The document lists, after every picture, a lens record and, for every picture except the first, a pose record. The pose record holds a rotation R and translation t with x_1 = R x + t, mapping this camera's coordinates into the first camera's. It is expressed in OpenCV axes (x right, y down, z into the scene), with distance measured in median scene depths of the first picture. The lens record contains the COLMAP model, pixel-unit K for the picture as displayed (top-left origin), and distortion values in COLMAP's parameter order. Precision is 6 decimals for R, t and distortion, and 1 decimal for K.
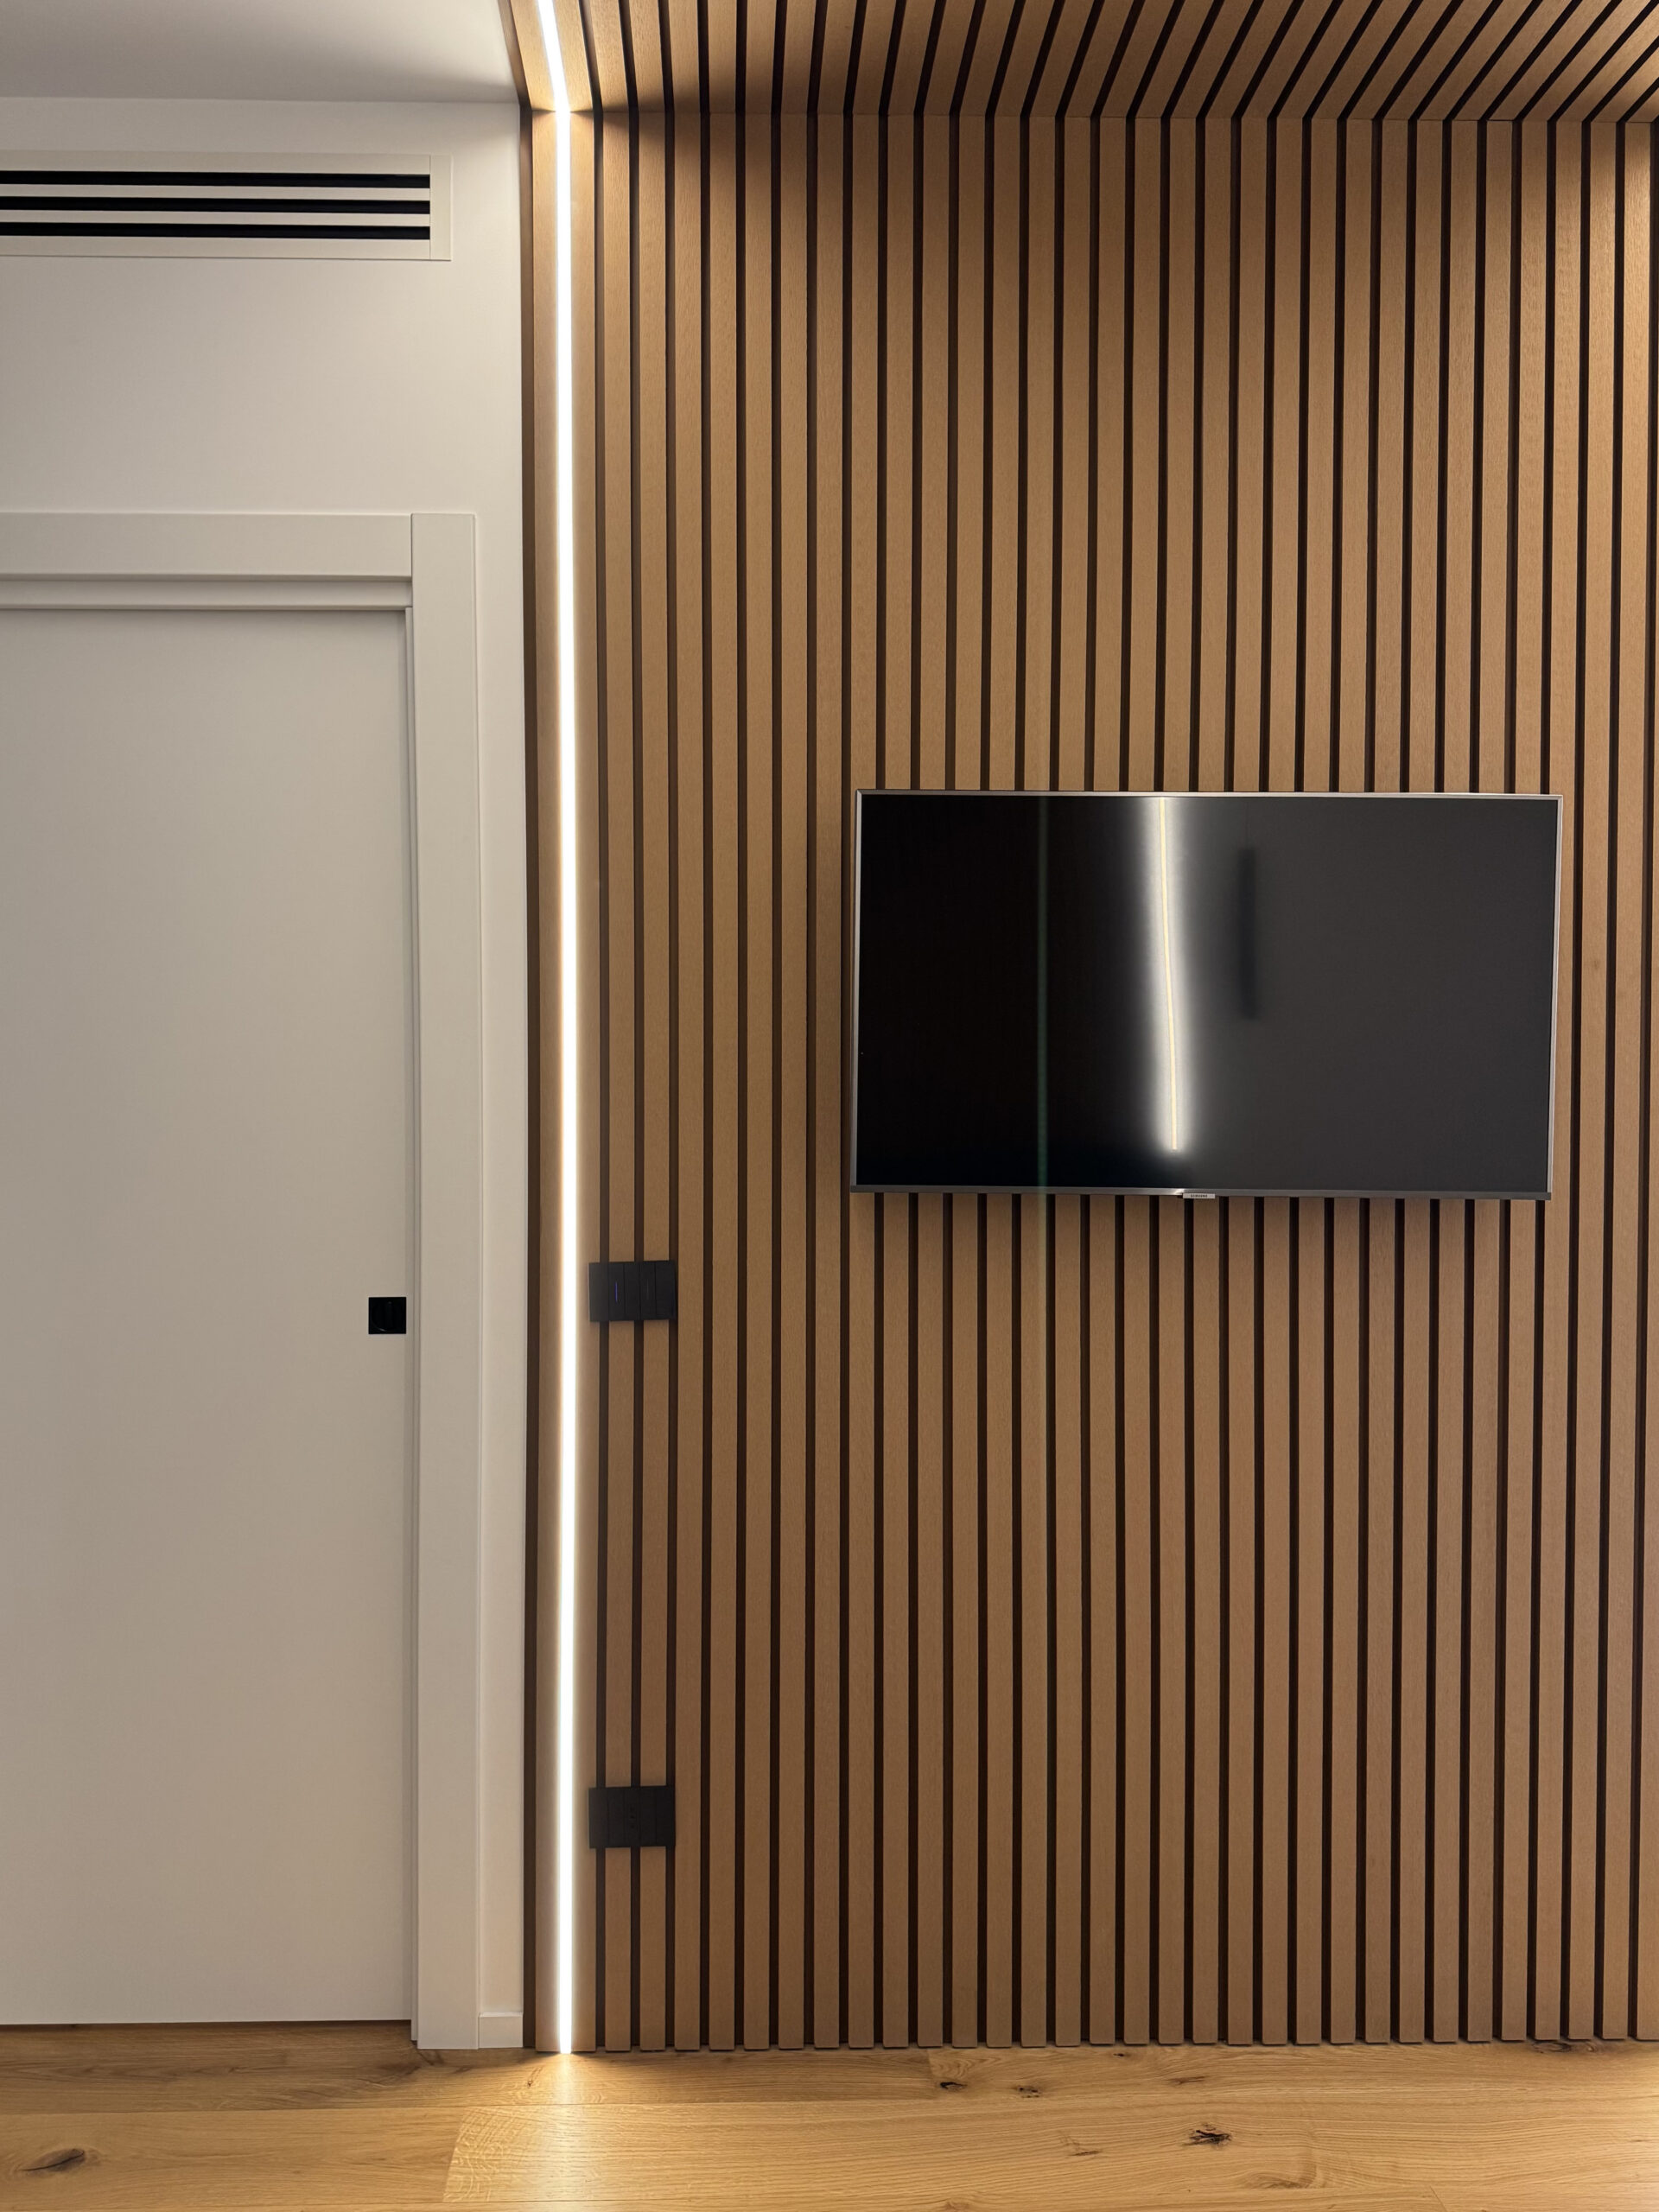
lens RADIAL K [[1599.9, 0, 829.5], [0, 1599.9, 1106.0], [0, 0, 1]] dist [-0.009081, 0.007287]
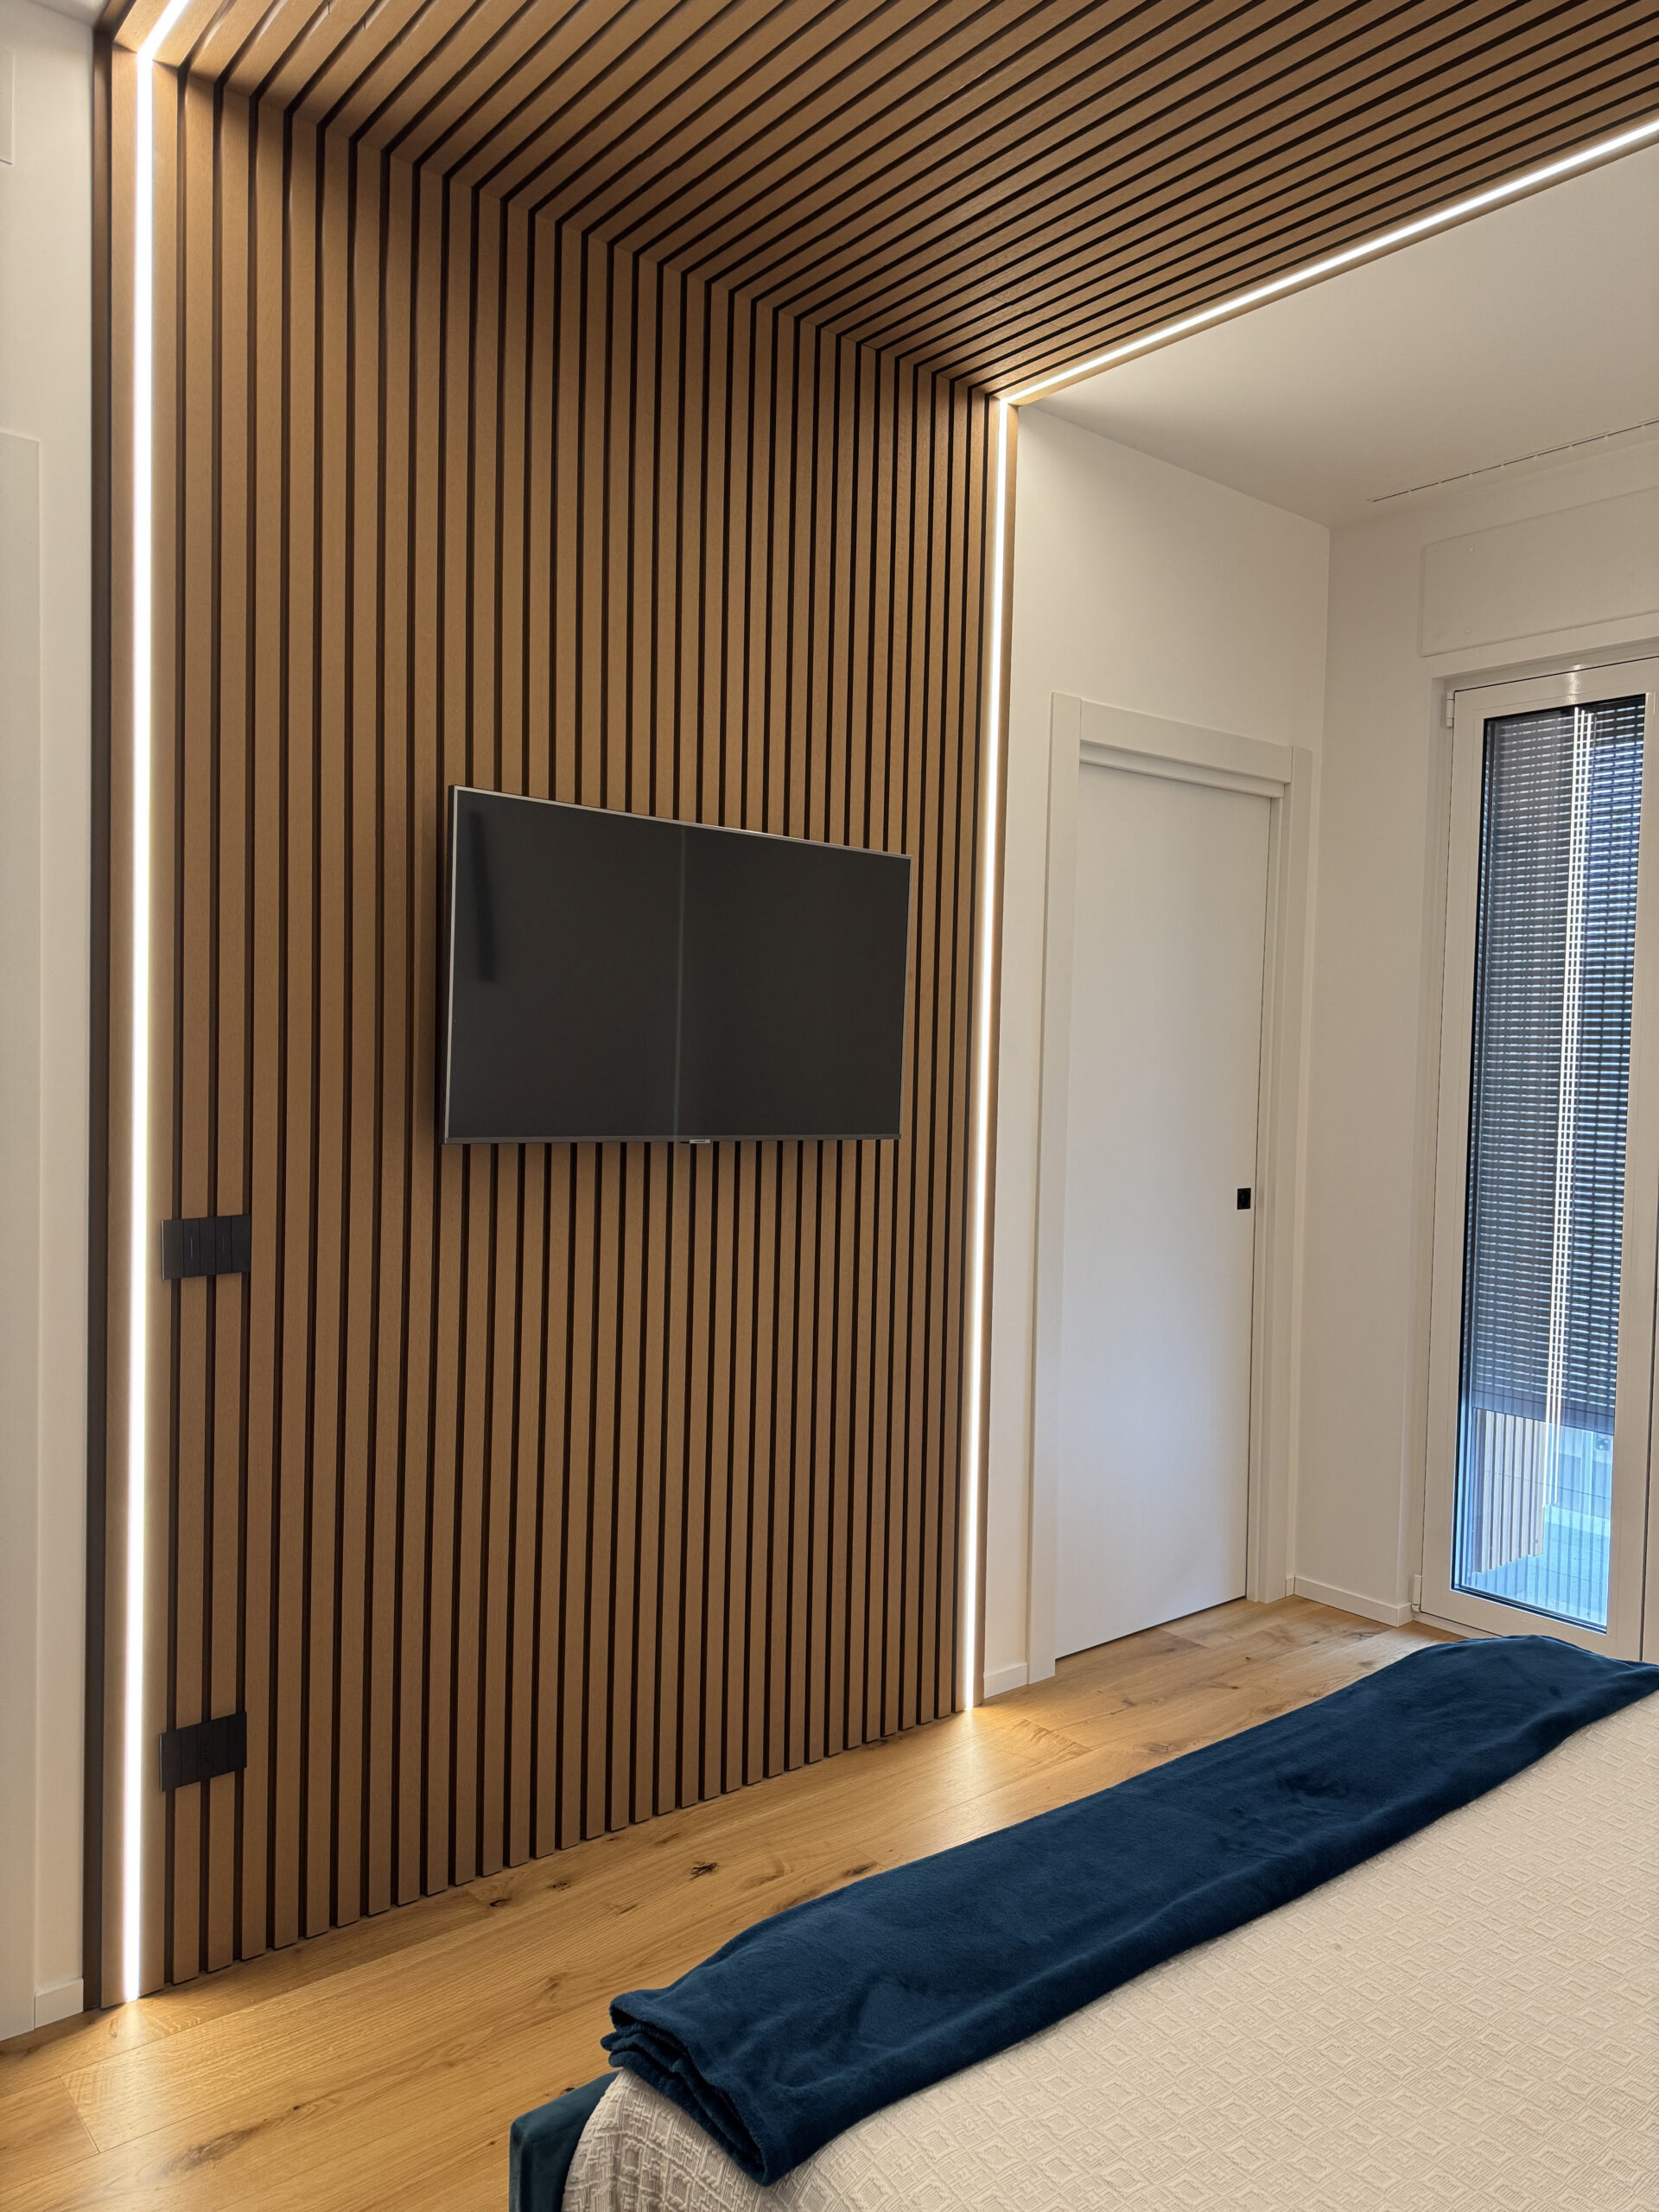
lens RADIAL K [[1588.7, 0, 836.2], [0, 1588.7, 1095.7], [0, 0, 1]] dist [0.020662, -0.021927]
pose [[0.781636, -0.003180, 0.623727, -0.455402], [-0.013051, 0.999685, 0.021453, -0.008140], [-0.623598, -0.024909, 0.781348, -0.056251]]
